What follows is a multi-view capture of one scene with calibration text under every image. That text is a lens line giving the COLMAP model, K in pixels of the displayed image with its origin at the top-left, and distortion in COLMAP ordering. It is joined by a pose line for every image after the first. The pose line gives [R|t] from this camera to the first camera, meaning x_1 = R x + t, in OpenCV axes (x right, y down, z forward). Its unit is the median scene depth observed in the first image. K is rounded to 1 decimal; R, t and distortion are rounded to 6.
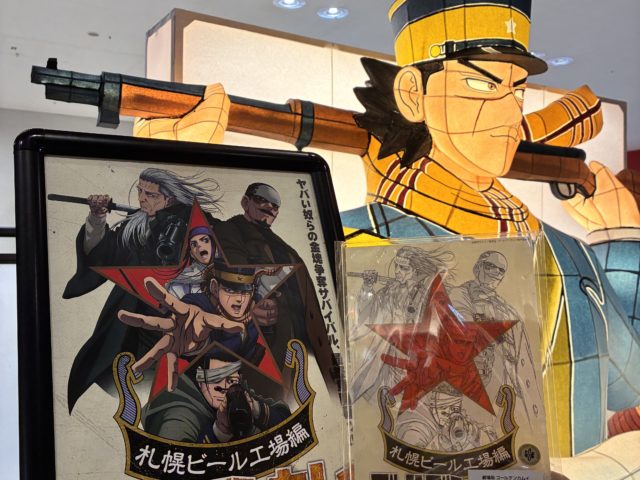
lens RADIAL K [[659.8, 0, 318.1], [0, 659.8, 215.1], [0, 0, 1]] dist [0.085901, -0.190687]
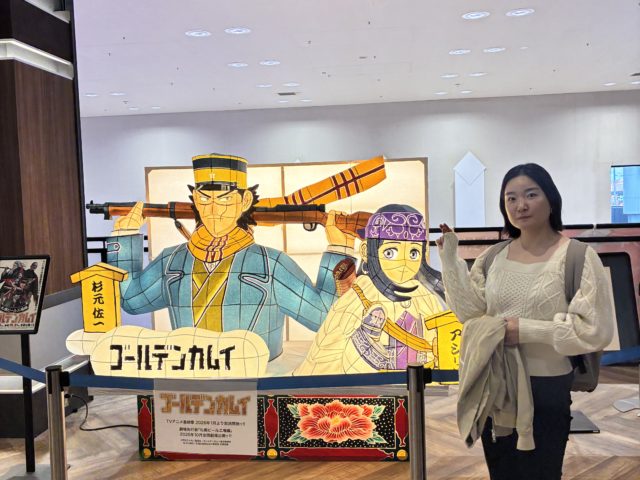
lens RADIAL K [[659.8, 0, 318.1], [0, 659.8, 215.1], [0, 0, 1]] dist [0.085901, -0.190687]
pose [[0.790722, -0.012615, -0.612045, 2.246533], [0.067776, 0.995445, 0.067044, -0.284264], [0.608412, -0.094495, 0.787976, -0.803168]]
